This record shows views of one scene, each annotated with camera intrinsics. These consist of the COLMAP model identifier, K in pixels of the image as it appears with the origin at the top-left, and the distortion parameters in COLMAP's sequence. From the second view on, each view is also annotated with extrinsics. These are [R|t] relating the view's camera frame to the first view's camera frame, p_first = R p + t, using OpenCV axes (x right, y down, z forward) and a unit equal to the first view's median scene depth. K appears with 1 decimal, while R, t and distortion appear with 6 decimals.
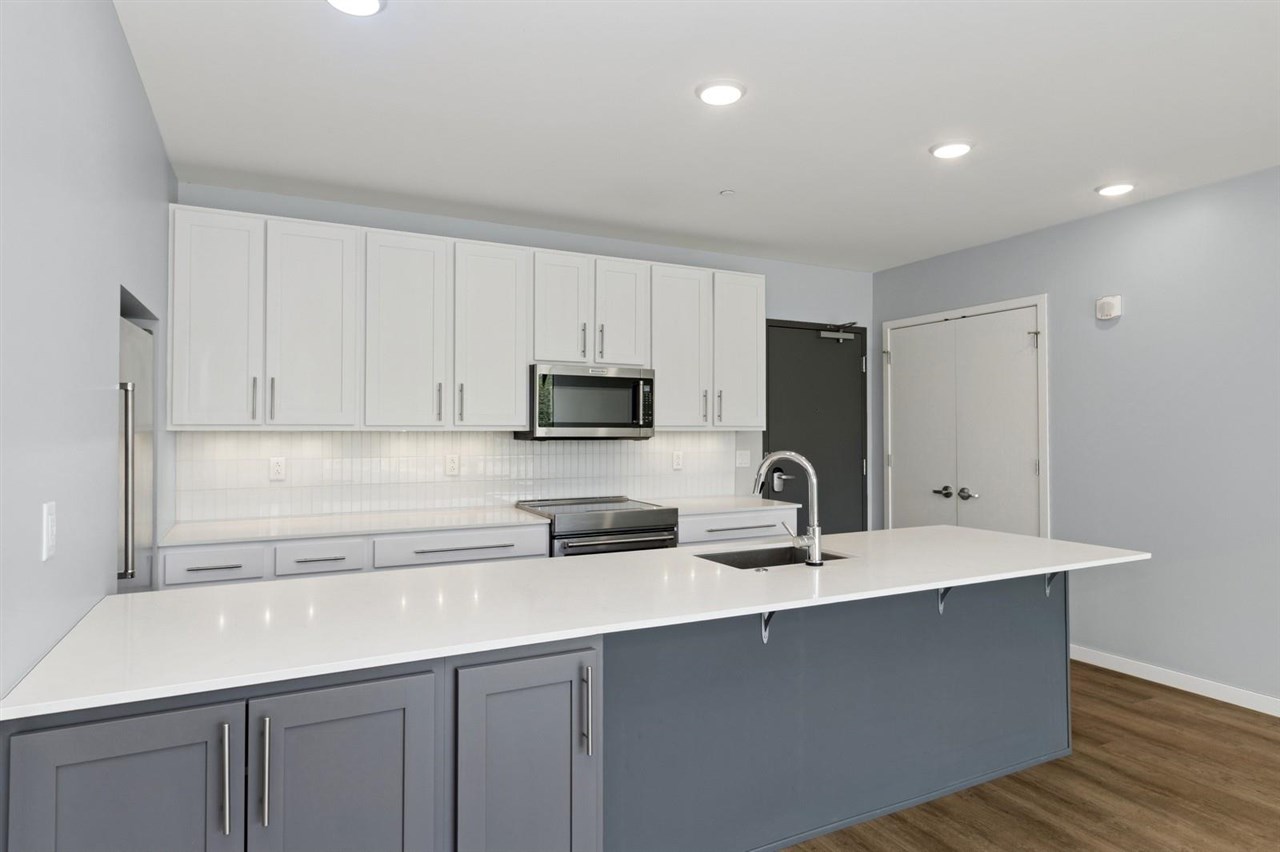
lens RADIAL K [[726.1, 0, 639.3], [0, 726.1, 414.8], [0, 0, 1]] dist [0.001611, 0.000387]
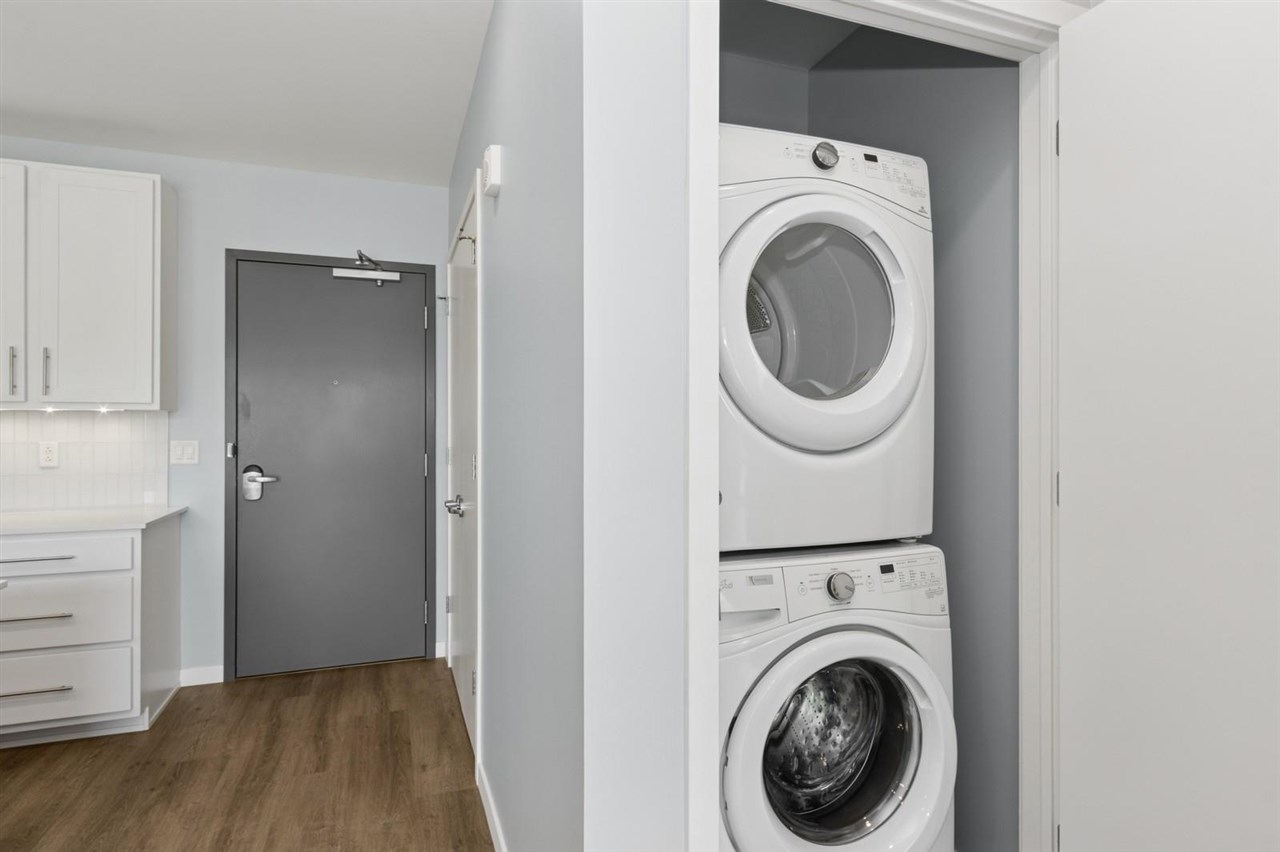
lens RADIAL K [[687.5, 0, 640.0], [0, 687.5, 426.0], [0, 0, 1]] dist [0.000558, -0.000115]
pose [[0.993216, -0.000811, -0.116284, 0.771636], [0.003121, 0.999801, 0.019685, 0.028956], [0.116244, -0.019914, 0.993021, 0.478591]]
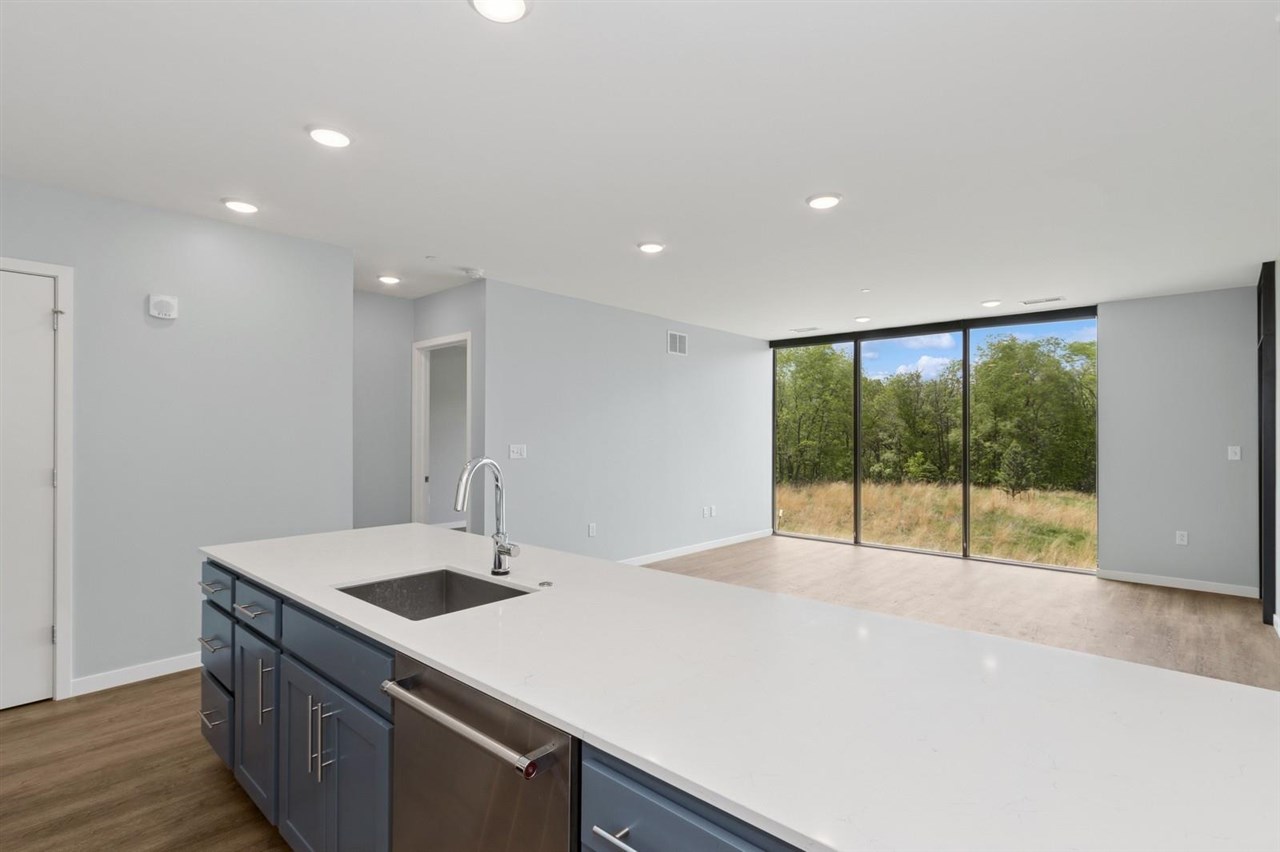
lens RADIAL K [[616.7, 0, 641.3], [0, 616.7, 431.7], [0, 0, 1]] dist [0.001604, 0.000178]
pose [[-0.355474, 0.002942, 0.934681, -0.342571], [-0.022525, 0.999678, -0.011713, 0.015224], [-0.934415, -0.025218, -0.355293, 0.655856]]
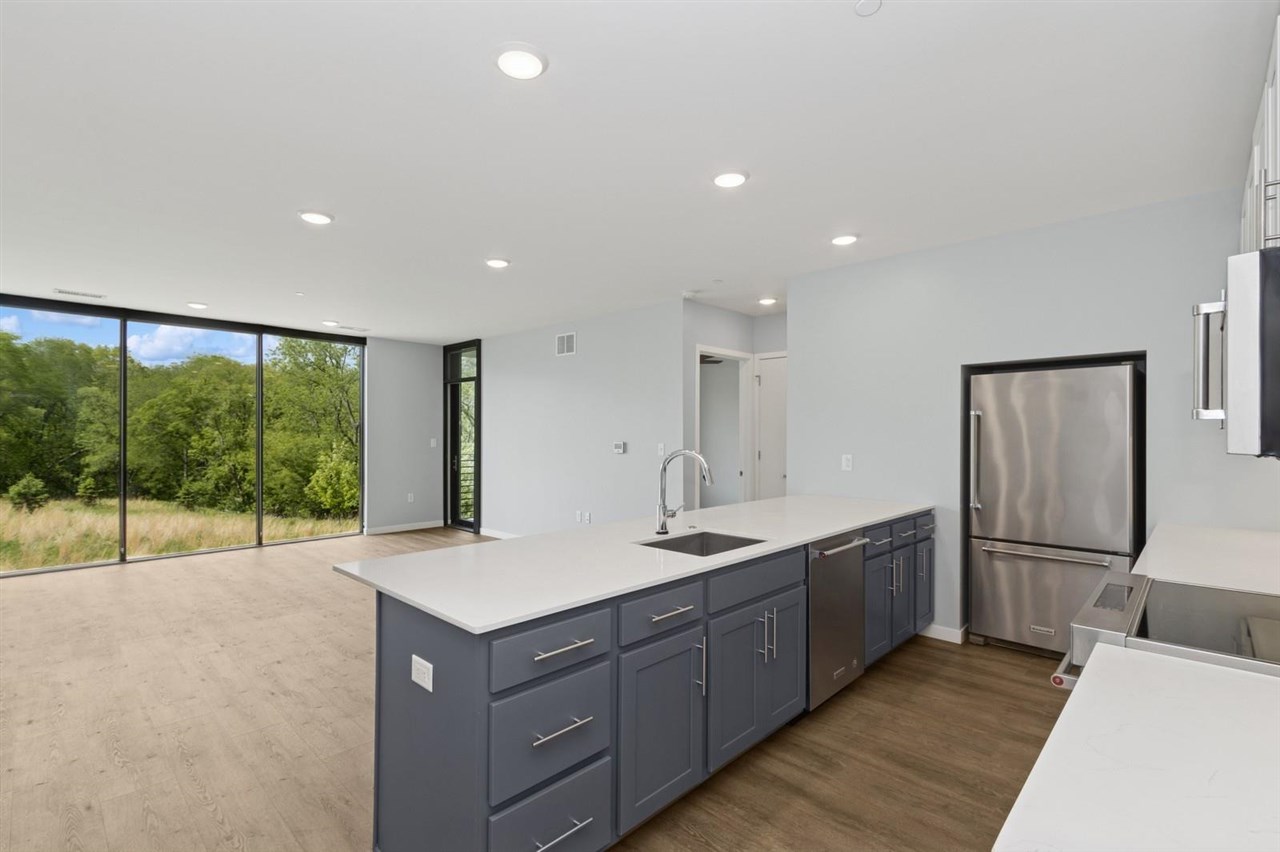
lens RADIAL K [[579.3, 0, 641.1], [0, 579.3, 433.2], [0, 0, 1]] dist [-0.002790, -0.000858]
pose [[-0.942037, -0.003647, -0.335490, 0.370660], [0.003359, 0.999788, -0.020298, 0.025882], [0.335493, -0.020248, -0.941825, 1.170306]]
